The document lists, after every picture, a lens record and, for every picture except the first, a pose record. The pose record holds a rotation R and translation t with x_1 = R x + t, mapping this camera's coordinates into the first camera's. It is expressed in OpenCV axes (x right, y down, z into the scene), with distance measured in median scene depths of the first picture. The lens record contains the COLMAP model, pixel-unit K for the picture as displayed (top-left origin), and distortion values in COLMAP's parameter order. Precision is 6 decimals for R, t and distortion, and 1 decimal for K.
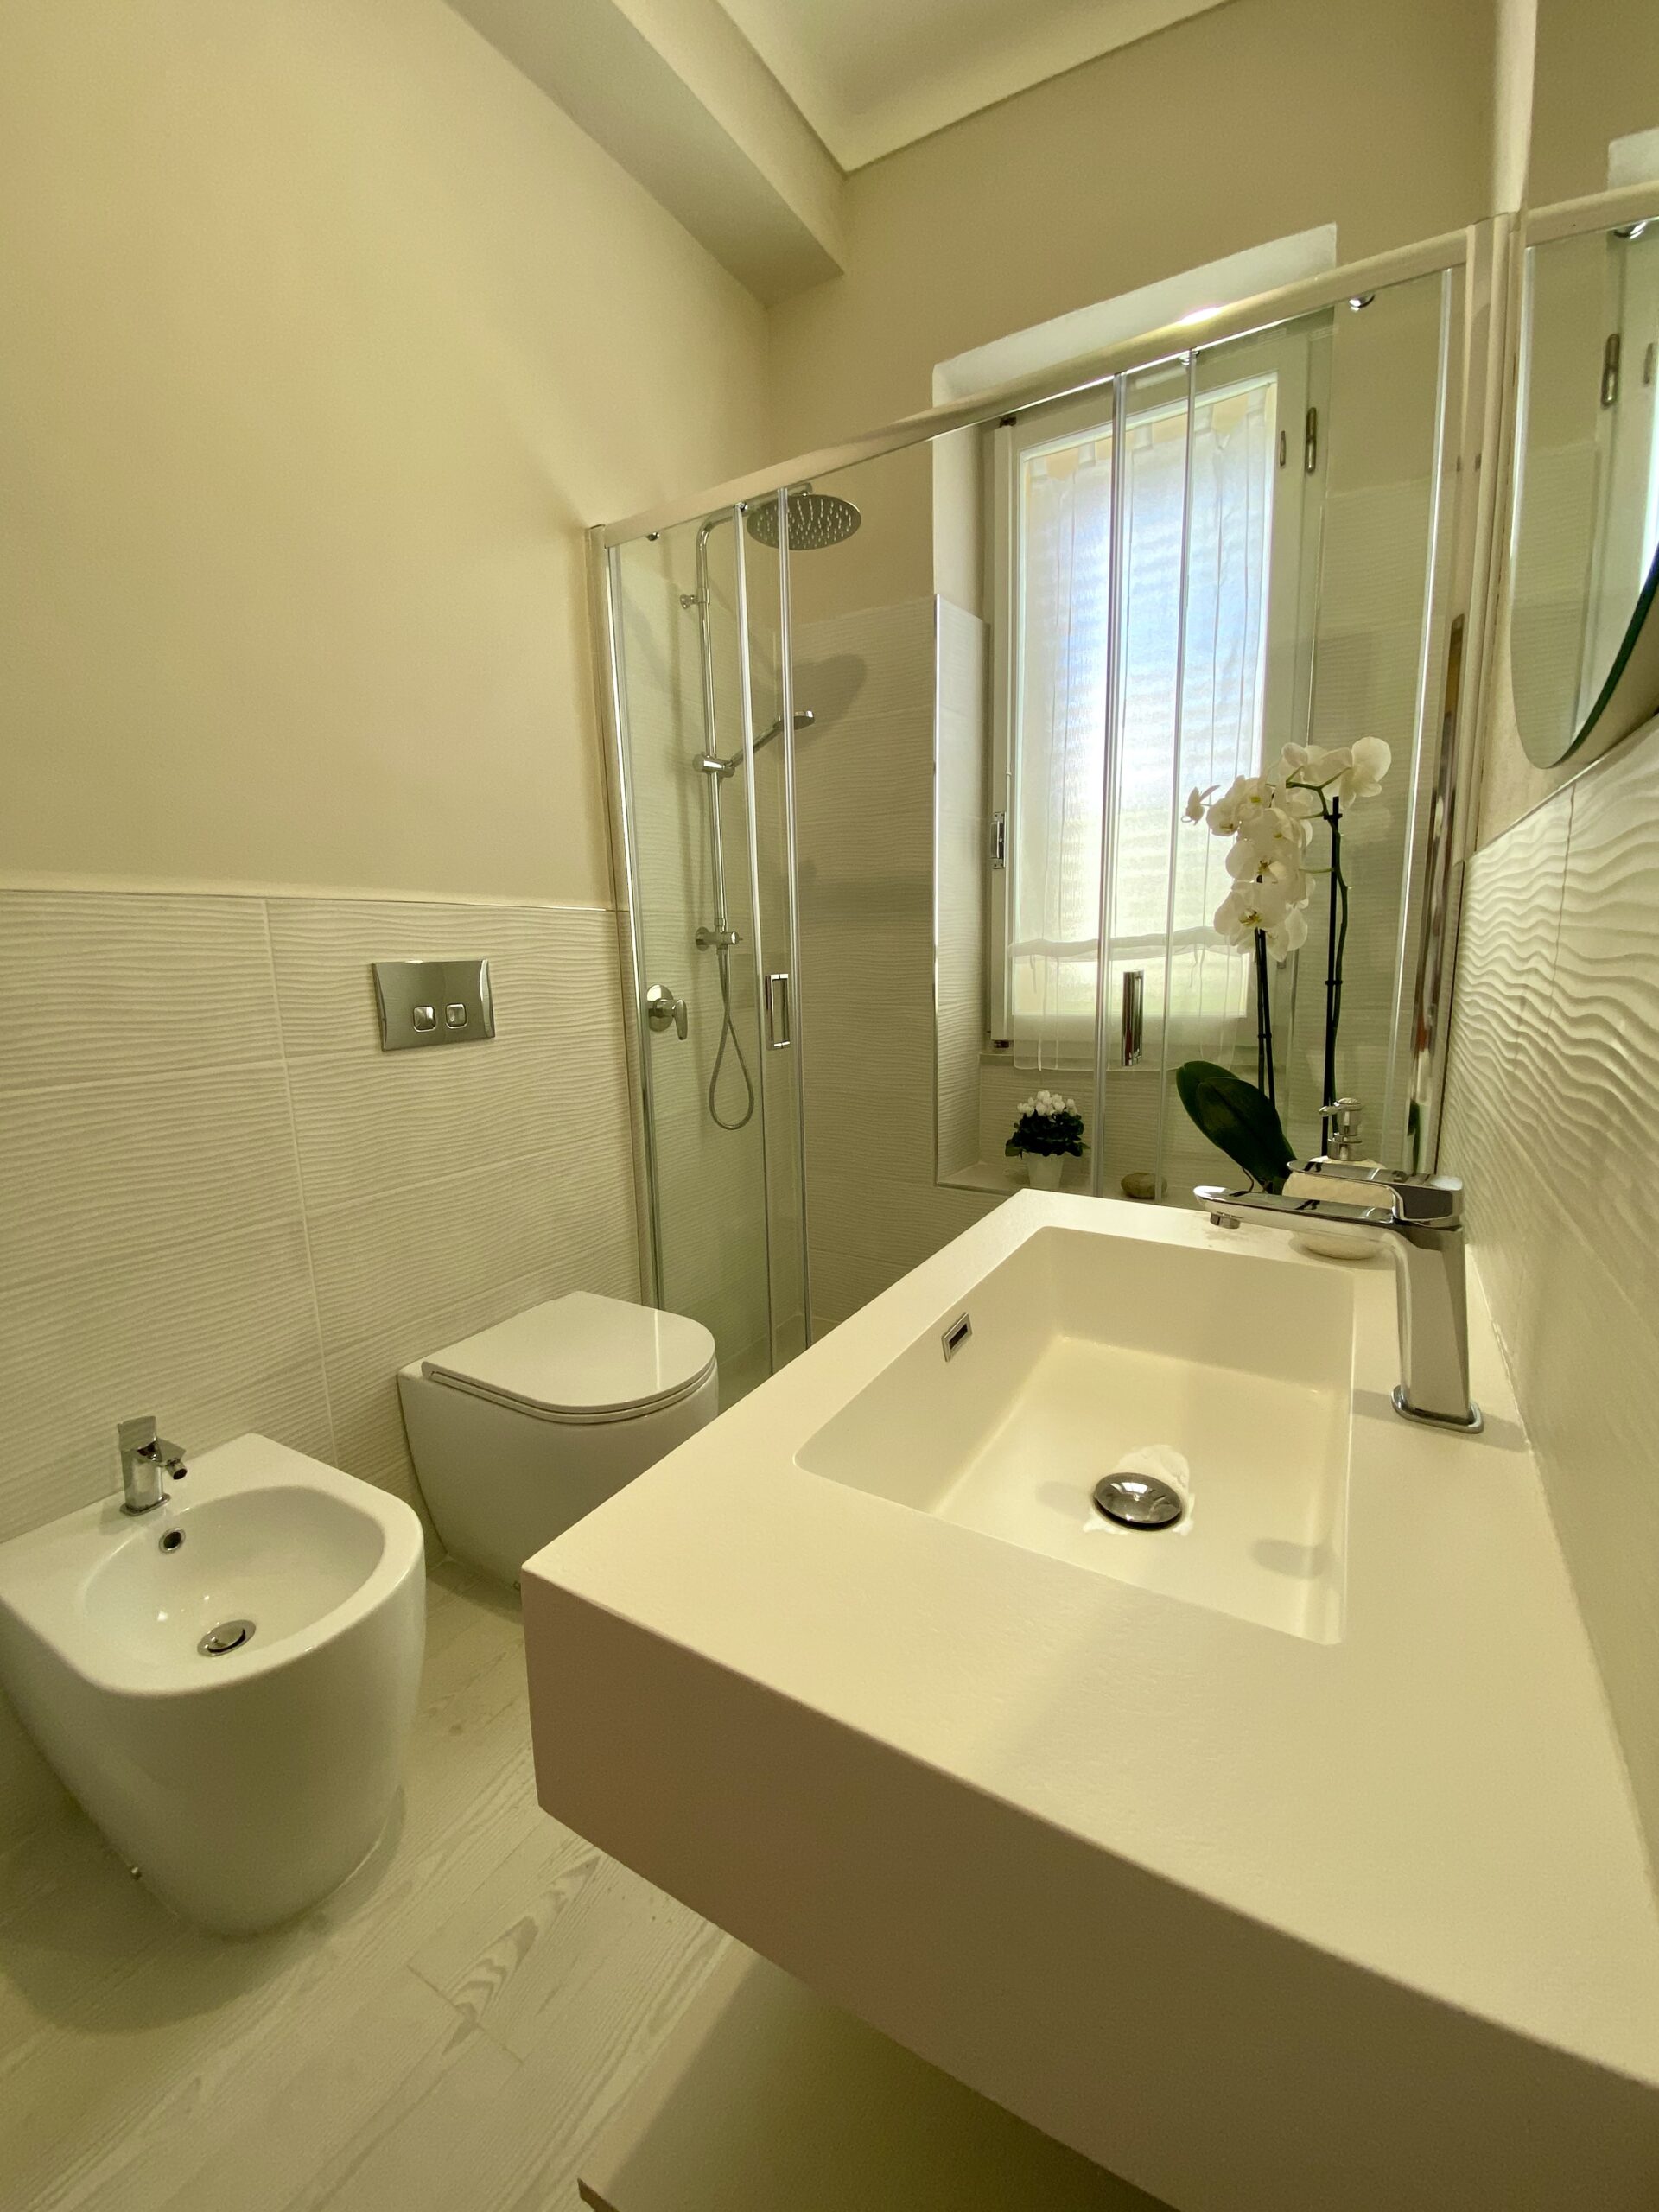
lens RADIAL K [[885.4, 0, 835.9], [0, 885.4, 1104.8], [0, 0, 1]] dist [0.038252, -0.032057]
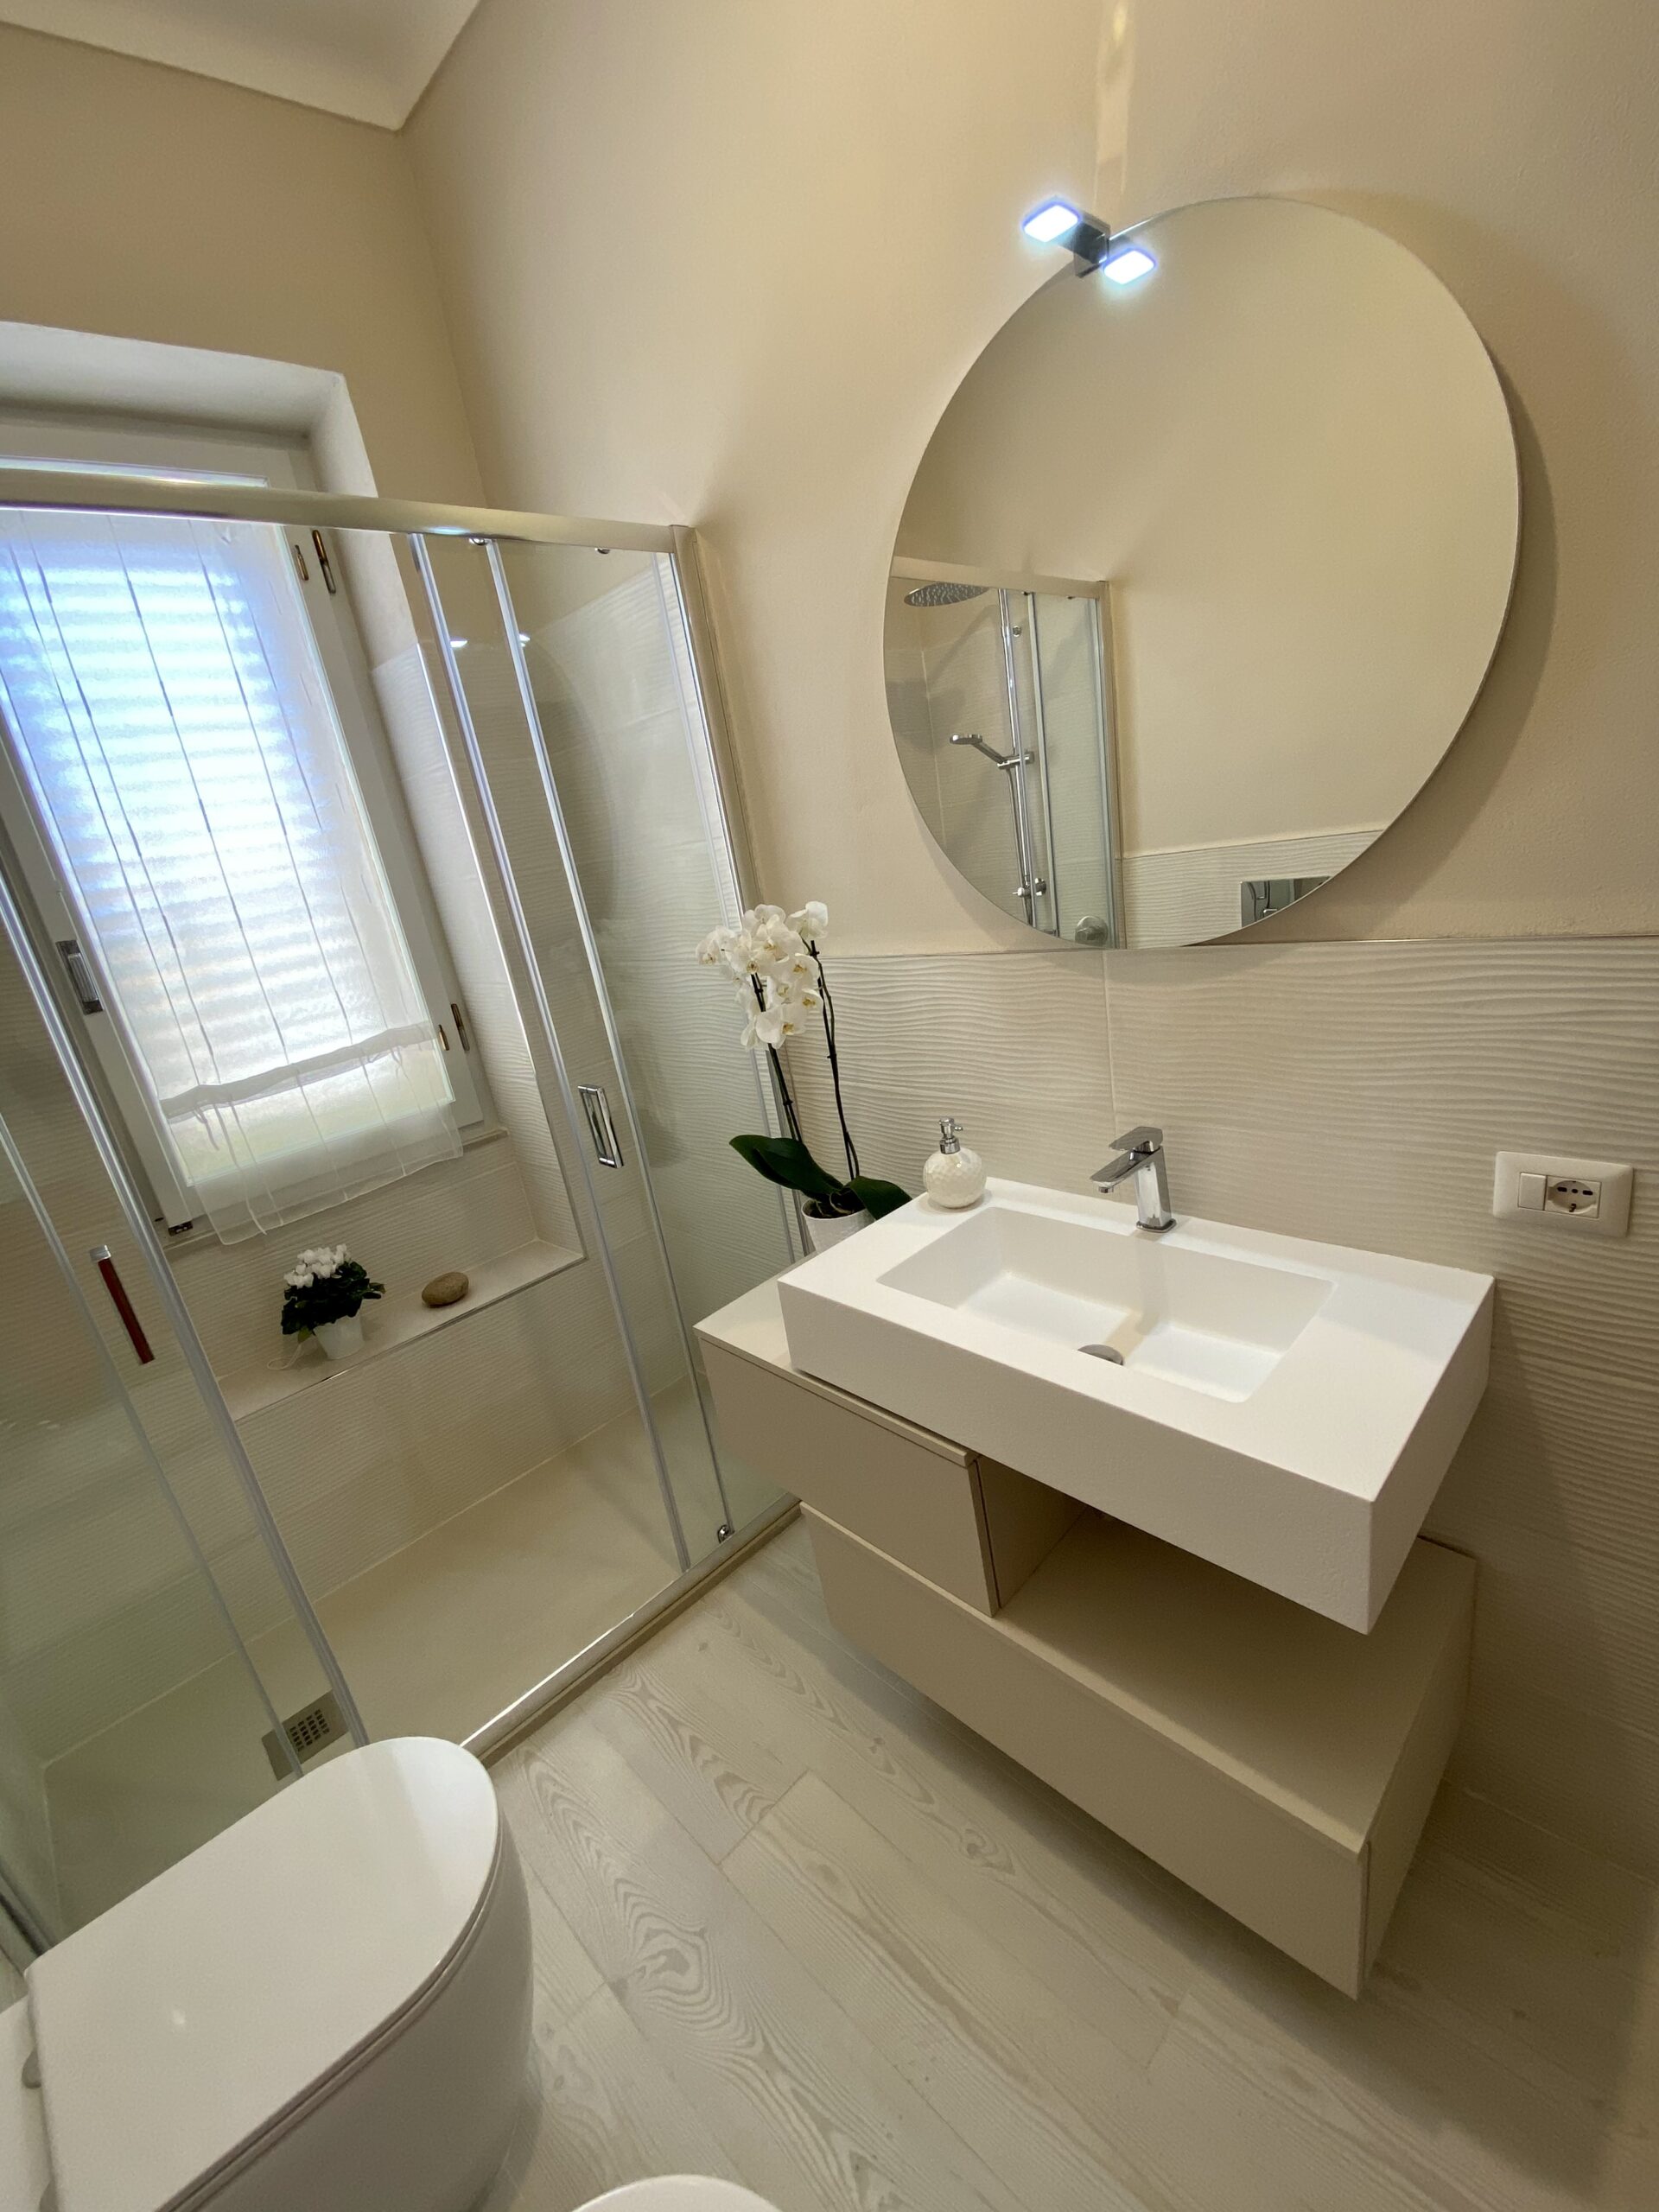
lens RADIAL K [[888.9, 0, 829.5], [0, 888.9, 1106.0], [0, 0, 1]] dist [0.021727, -0.020904]
pose [[0.263226, -0.302204, 0.916179, -0.439516], [0.317453, 0.923916, 0.213549, -0.196588], [-0.911008, 0.234632, 0.339135, 0.265854]]
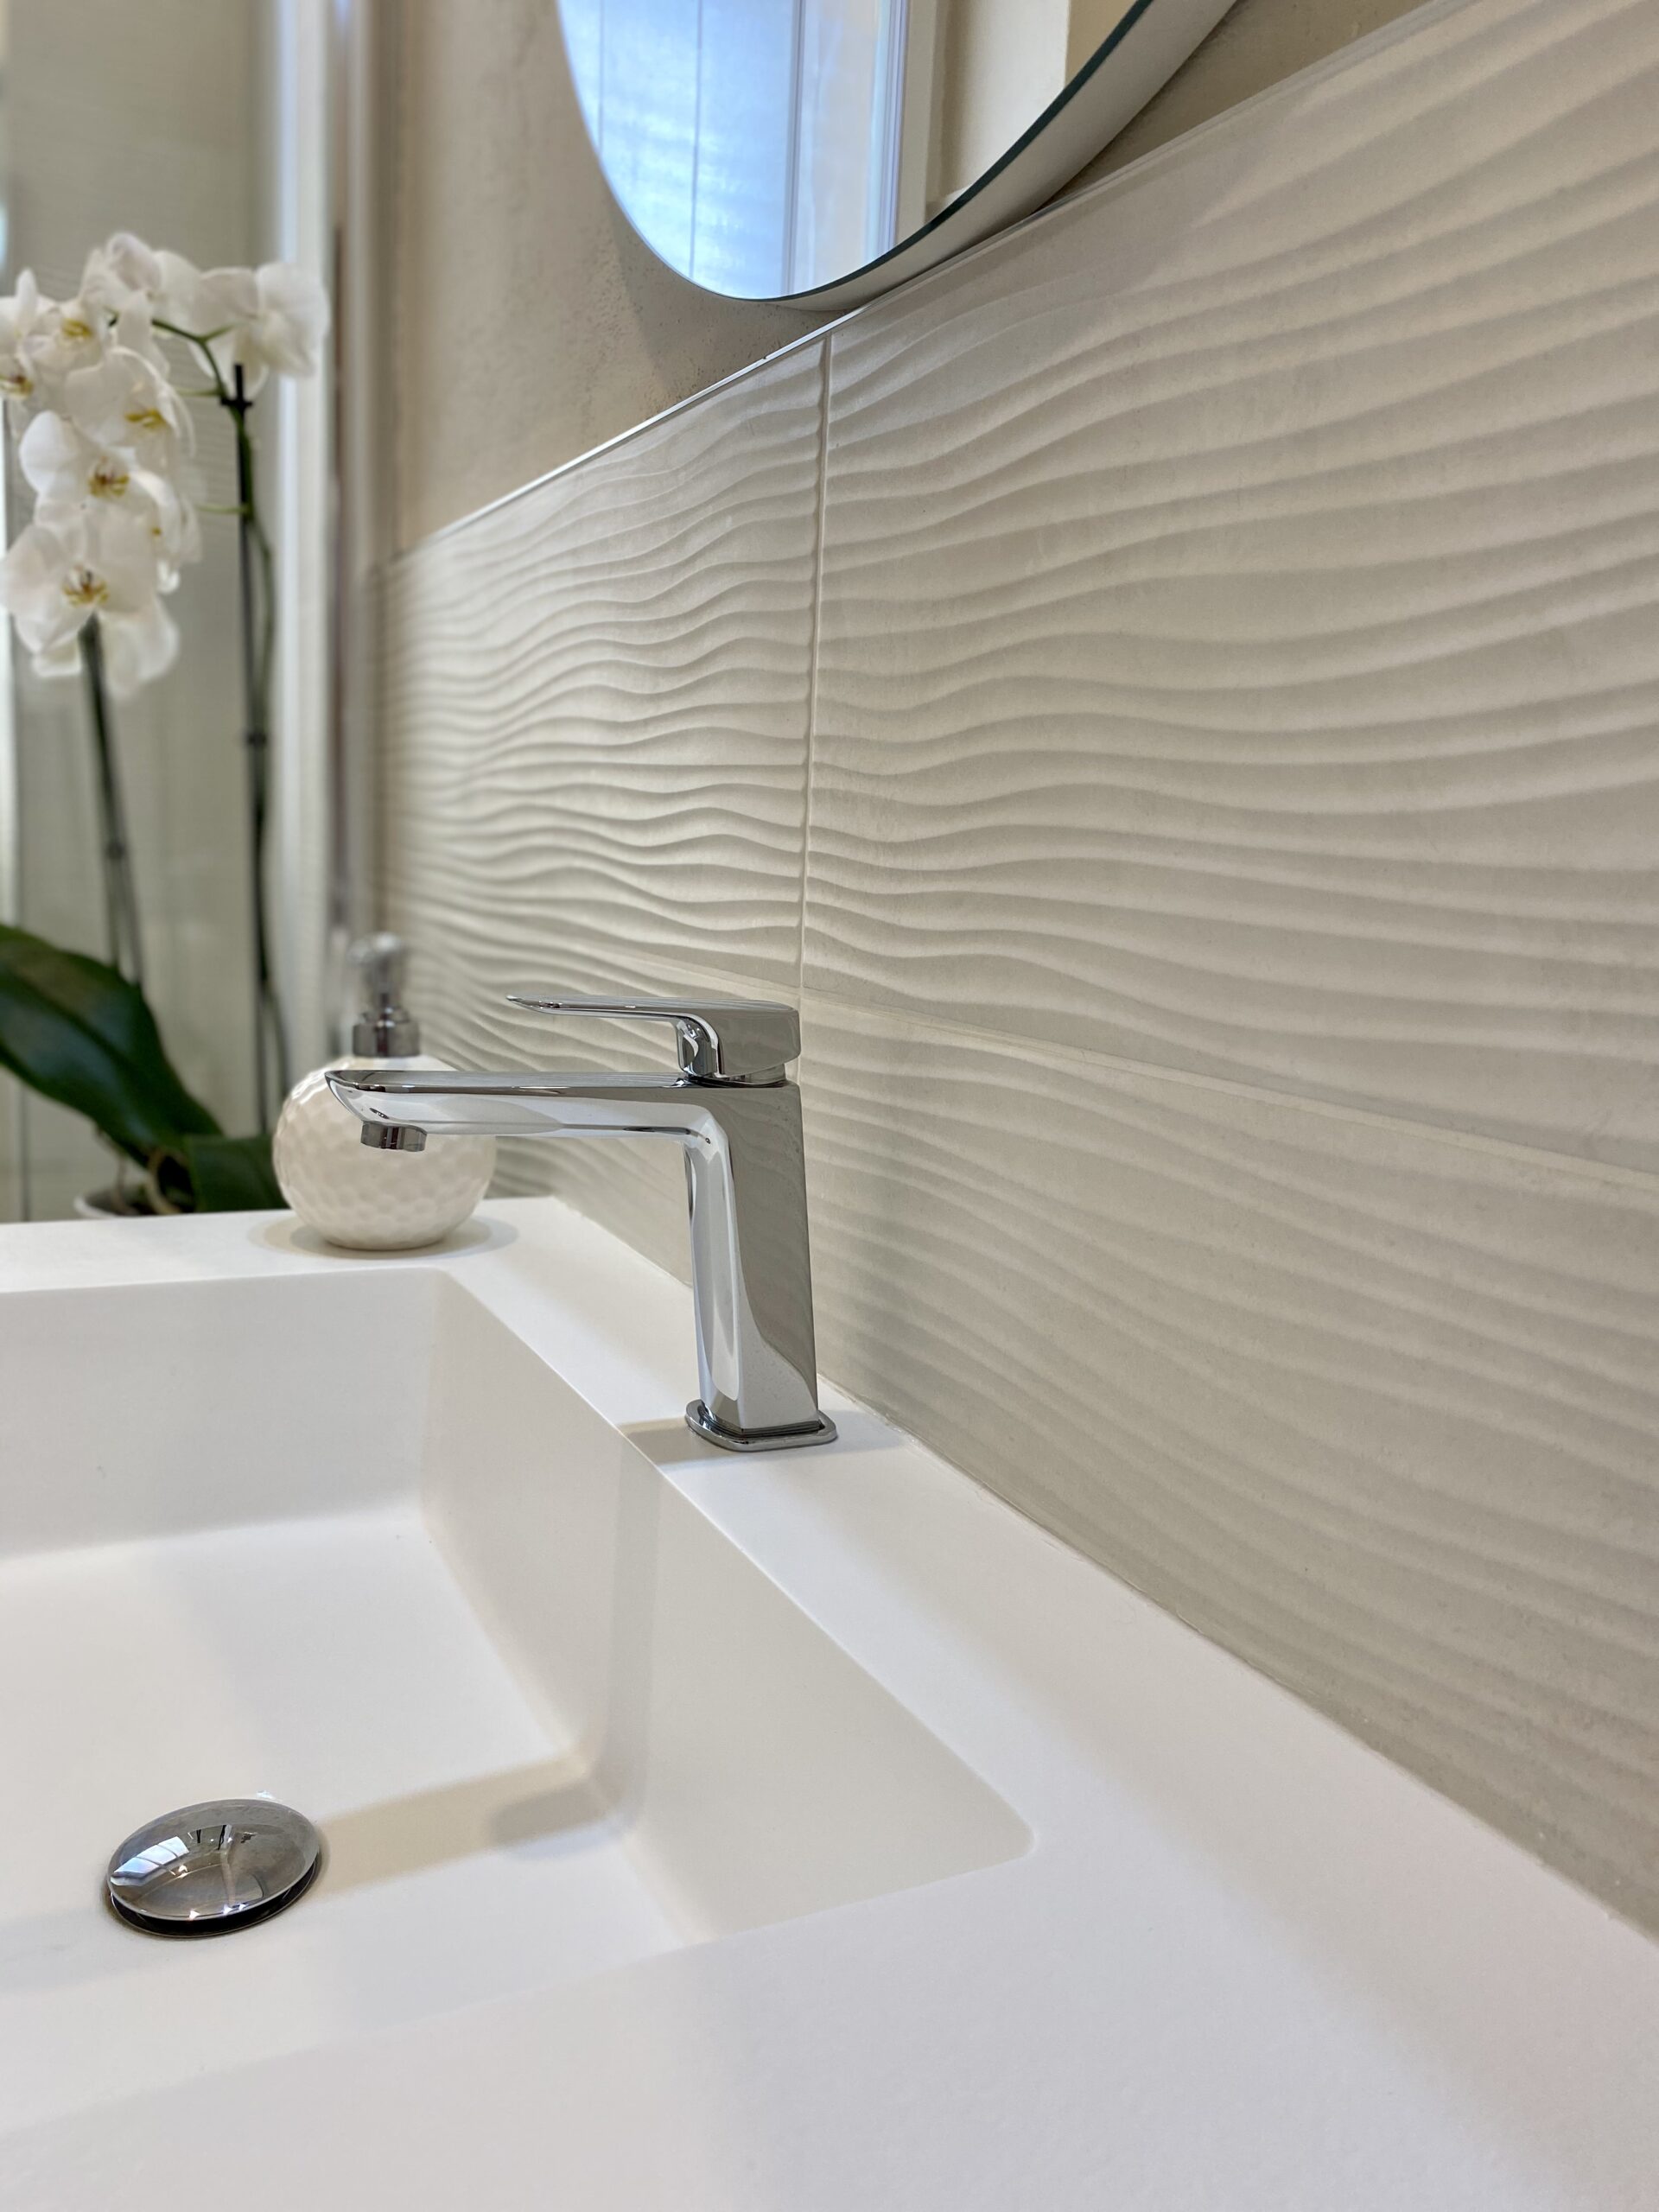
lens RADIAL K [[1711.0, 0, 823.7], [0, 1711.0, 1090.7], [0, 0, 1]] dist [0.013772, -0.004793]
pose [[0.544146, -0.074513, 0.835675, -0.049414], [0.087629, 0.995648, 0.031718, 0.030489], [-0.834402, 0.055970, 0.548308, 0.108768]]
